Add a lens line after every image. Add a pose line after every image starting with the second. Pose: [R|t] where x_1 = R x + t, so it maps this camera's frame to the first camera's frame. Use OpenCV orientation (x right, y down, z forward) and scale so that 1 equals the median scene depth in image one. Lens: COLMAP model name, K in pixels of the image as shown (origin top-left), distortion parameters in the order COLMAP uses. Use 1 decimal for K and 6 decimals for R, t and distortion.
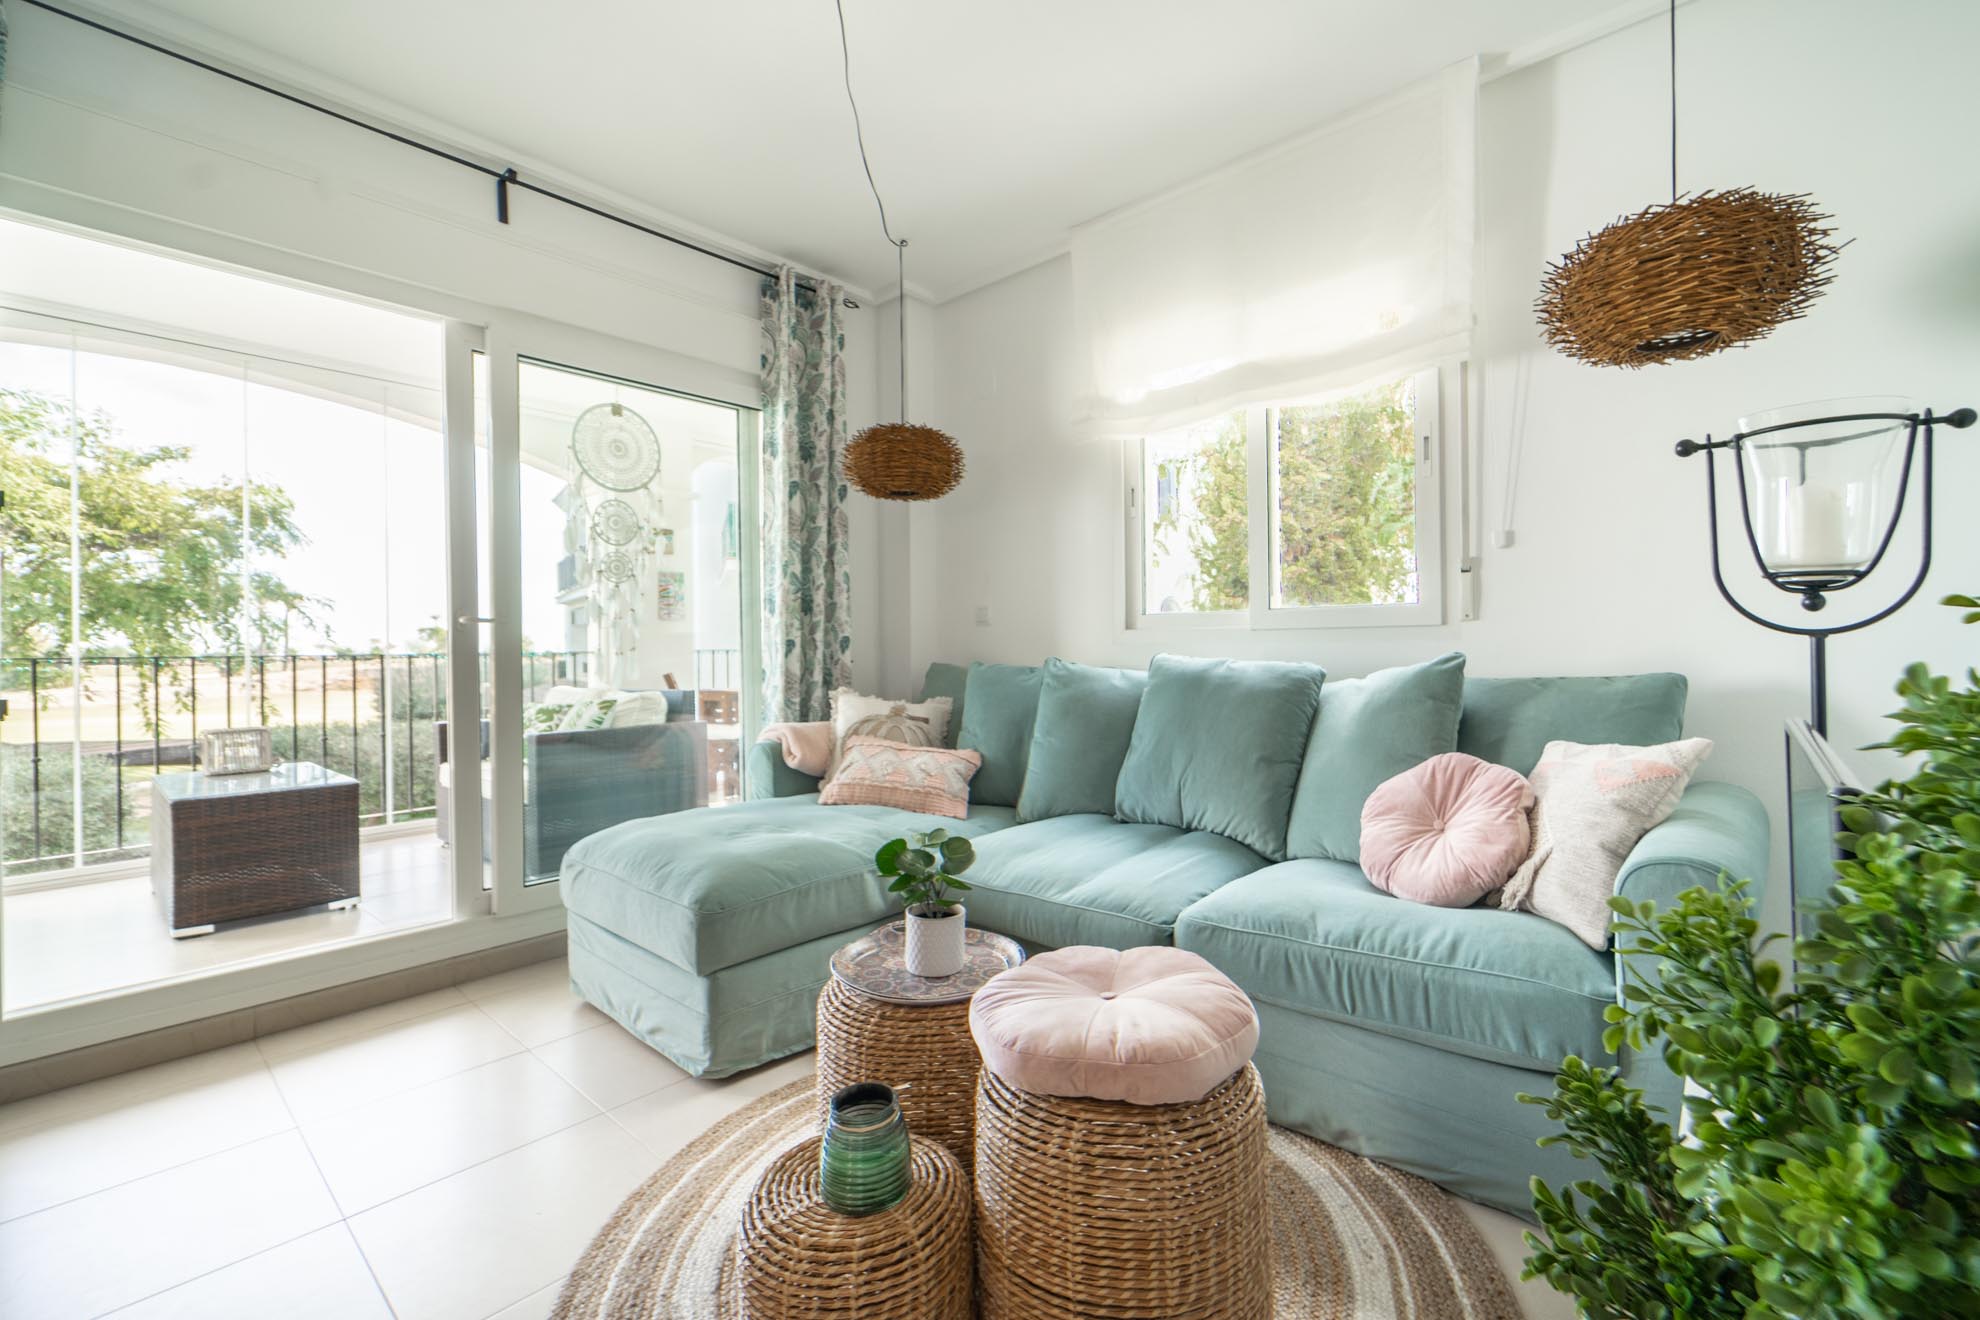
lens RADIAL K [[809.6, 0, 984.5], [0, 809.6, 645.6], [0, 0, 1]] dist [-0.000372, 0.000048]
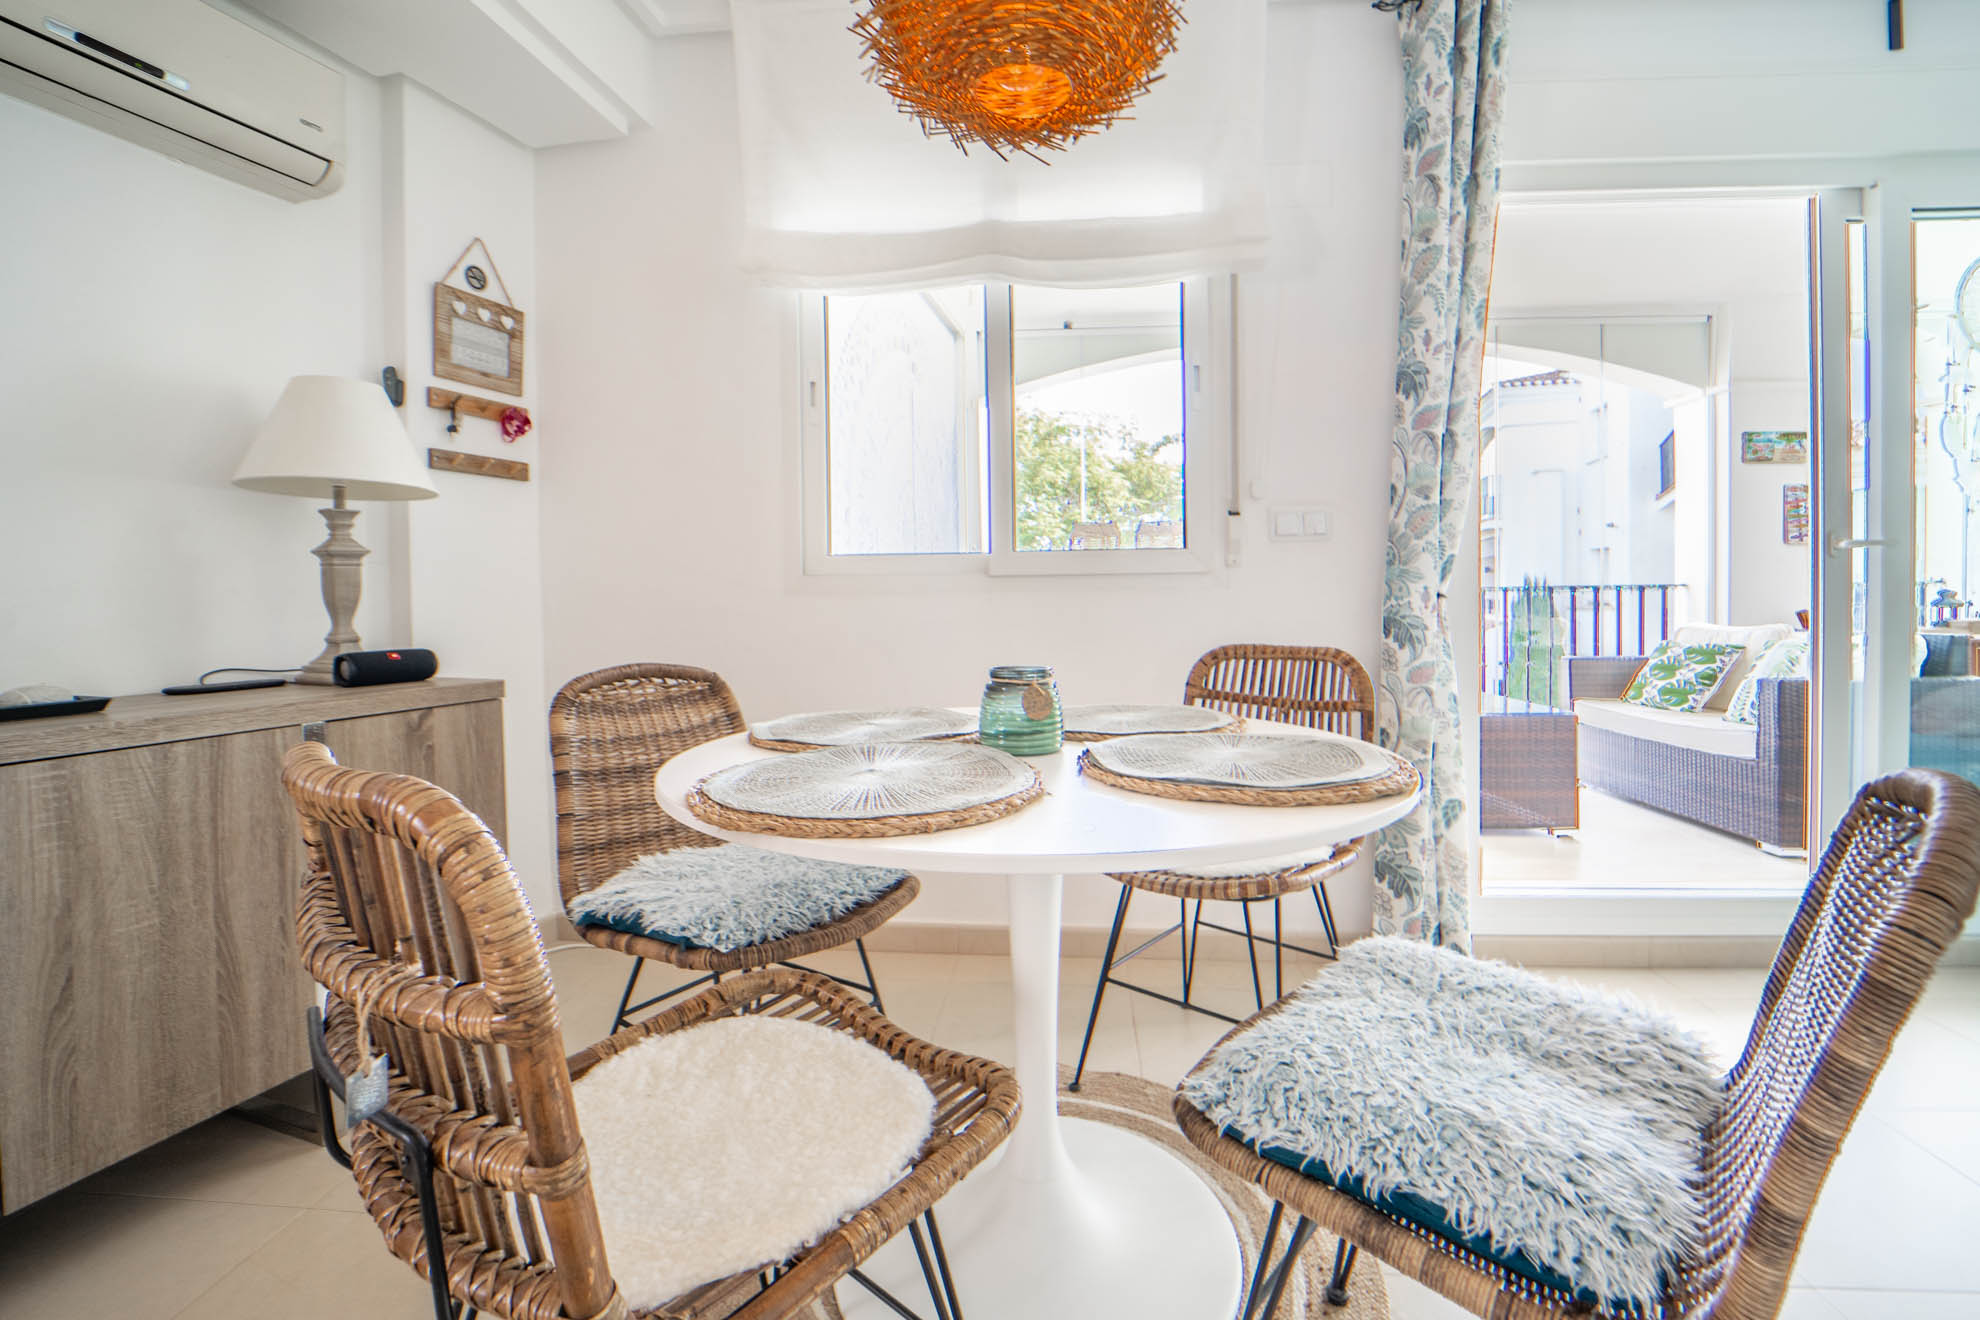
lens RADIAL K [[831.5, 0, 1028.1], [0, 831.5, 603.9], [0, 0, 1]] dist [0.000286, 0.000093]
pose [[0.607663, 0.010288, -0.794128, -0.057400], [0.013001, 0.999653, 0.022899, -0.000244], [0.794088, -0.024239, 0.607319, -0.025303]]
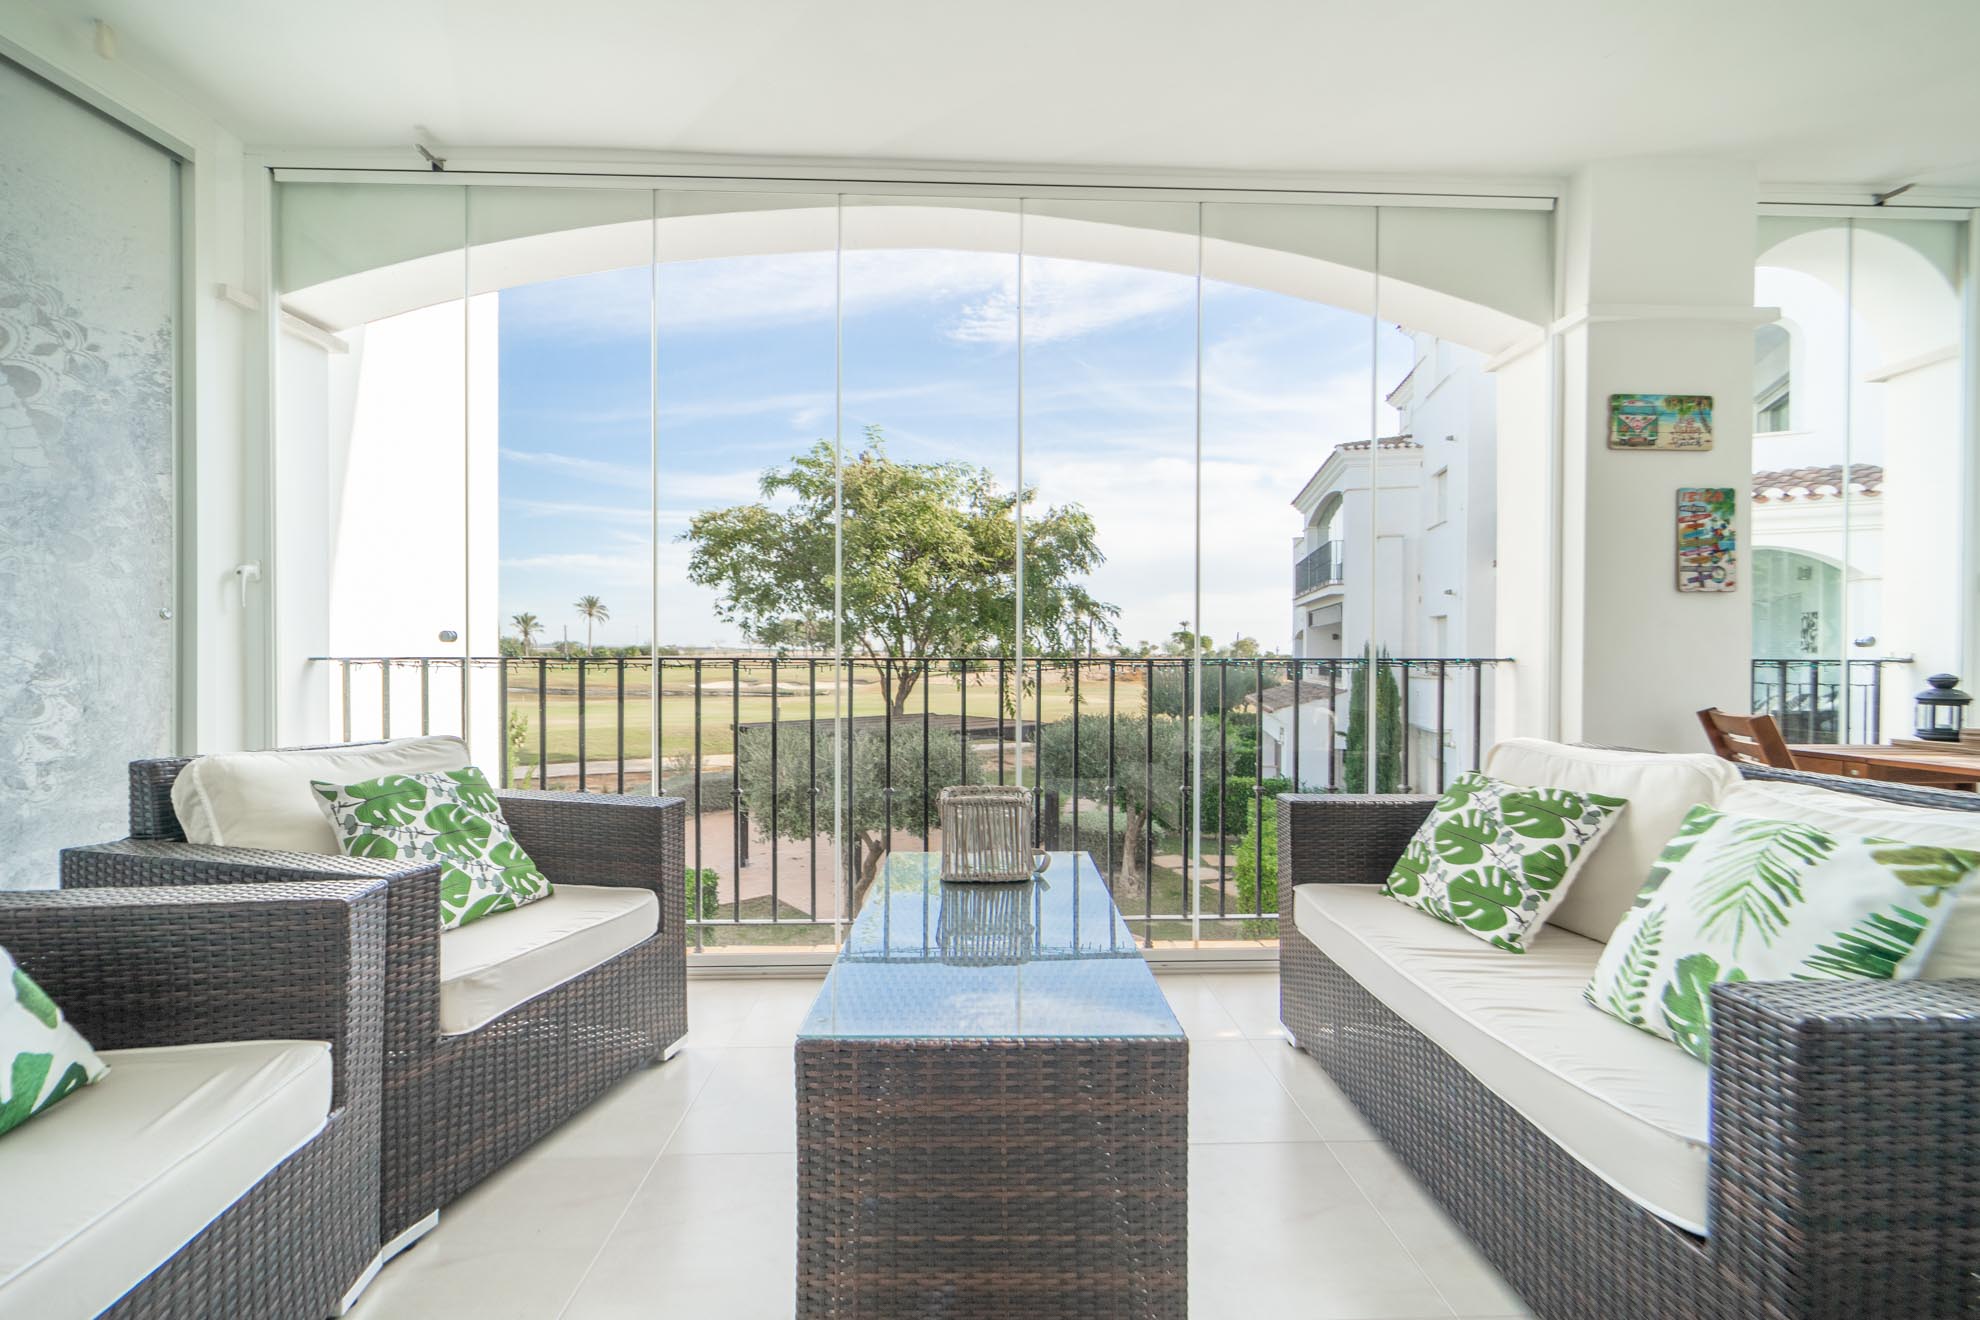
lens RADIAL K [[798.4, 0, 990.0], [0, 798.4, 660.0], [0, 0, 1]] dist [0.000418, 0.000094]
pose [[0.669577, 0.017903, -0.742527, -0.090601], [-0.006247, 0.999810, 0.018473, 0.000251], [0.742716, -0.007731, 0.669562, 0.111446]]
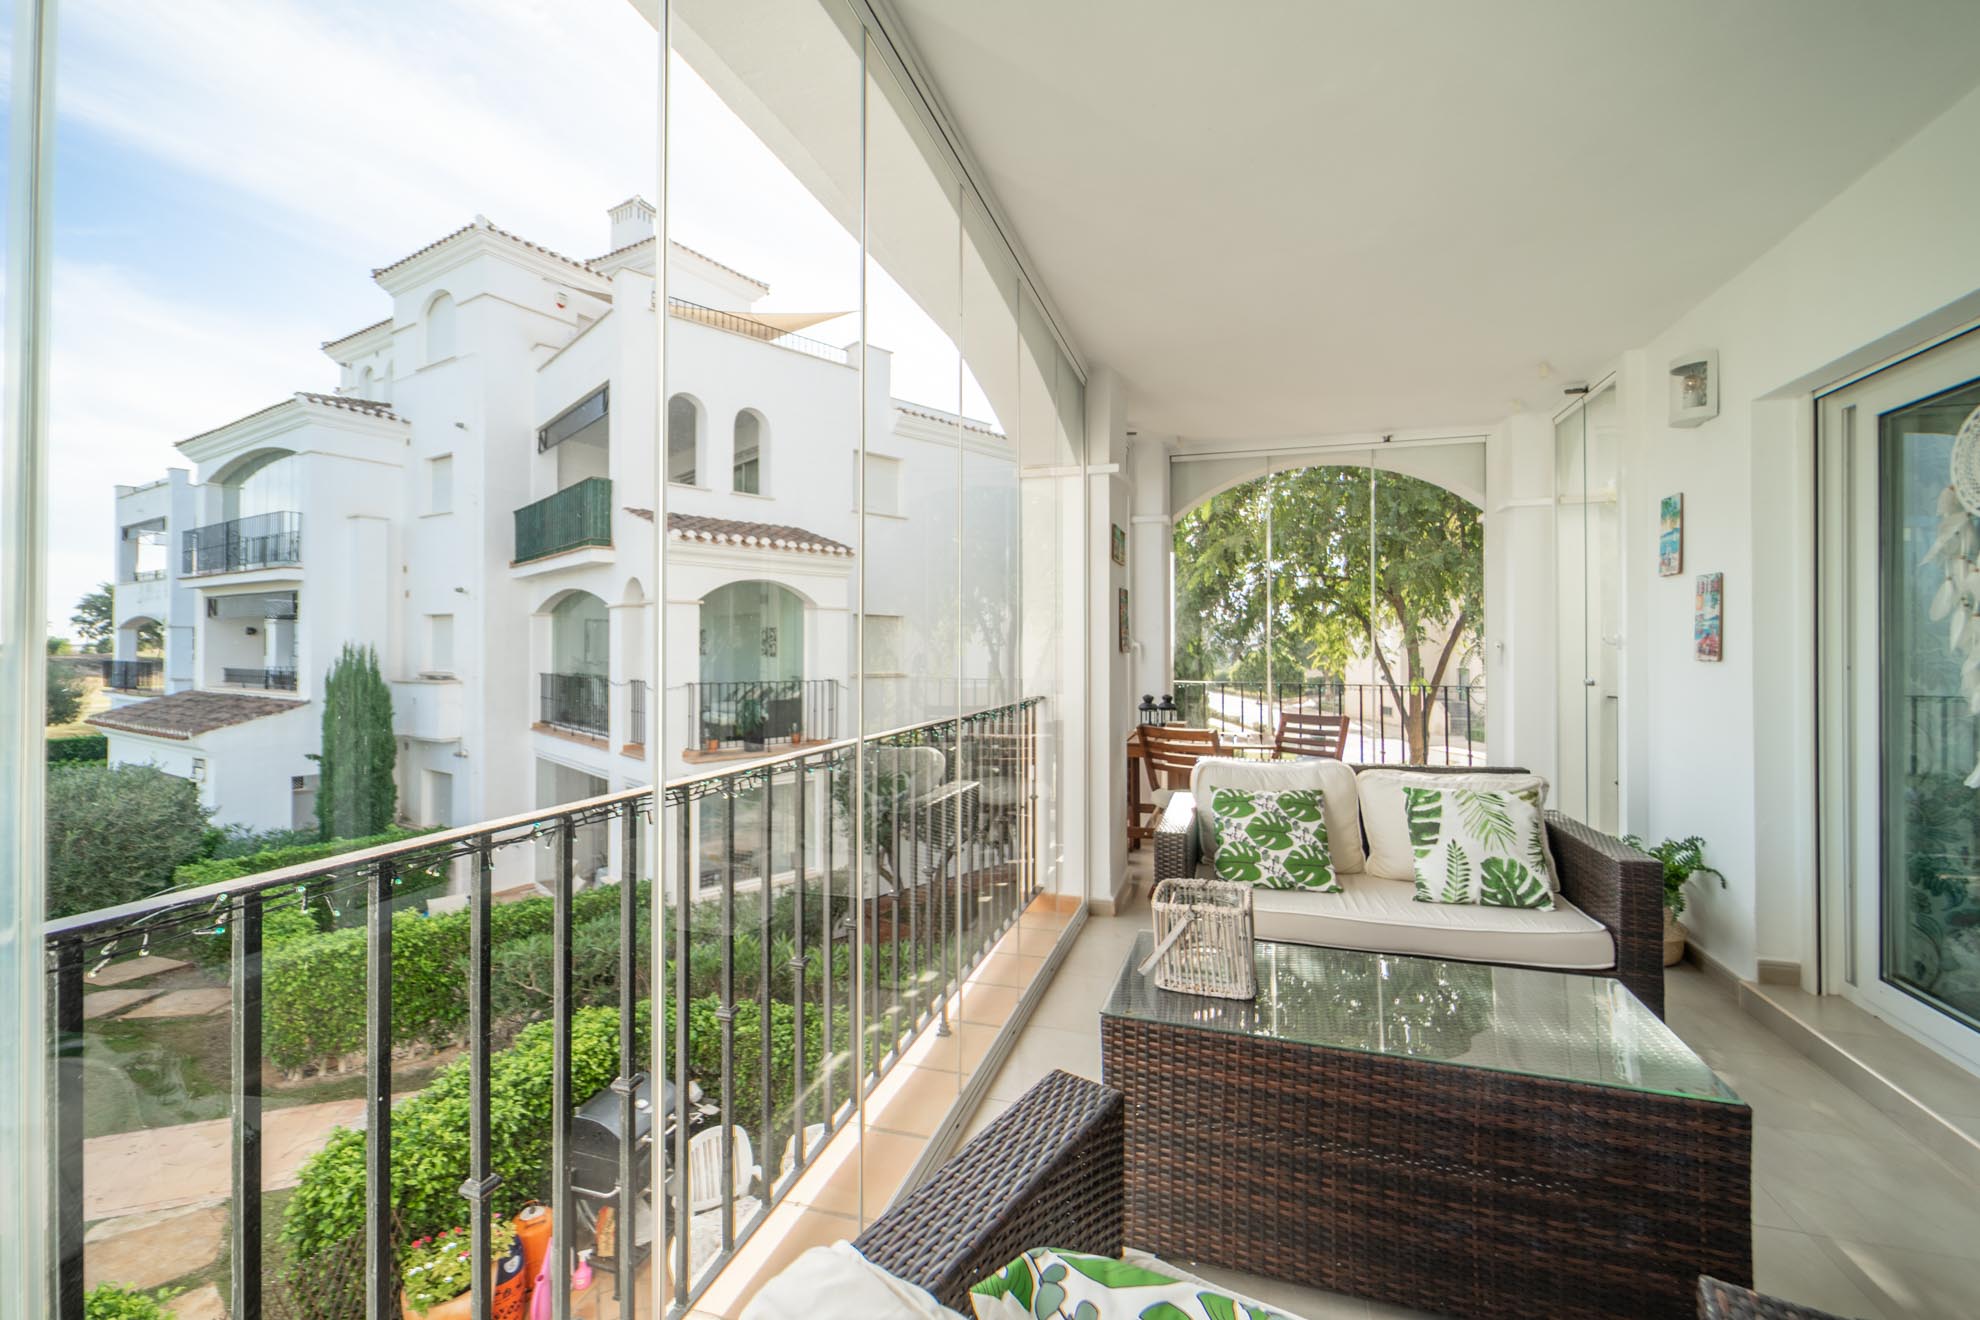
lens RADIAL K [[809.6, 0, 984.5], [0, 809.6, 645.6], [0, 0, 1]] dist [-0.000372, 0.000048]
pose [[0.923293, 0.013486, 0.383861, -0.217676], [-0.013638, 0.999904, -0.002326, -0.009025], [-0.383855, -0.003088, 0.923388, 0.102339]]
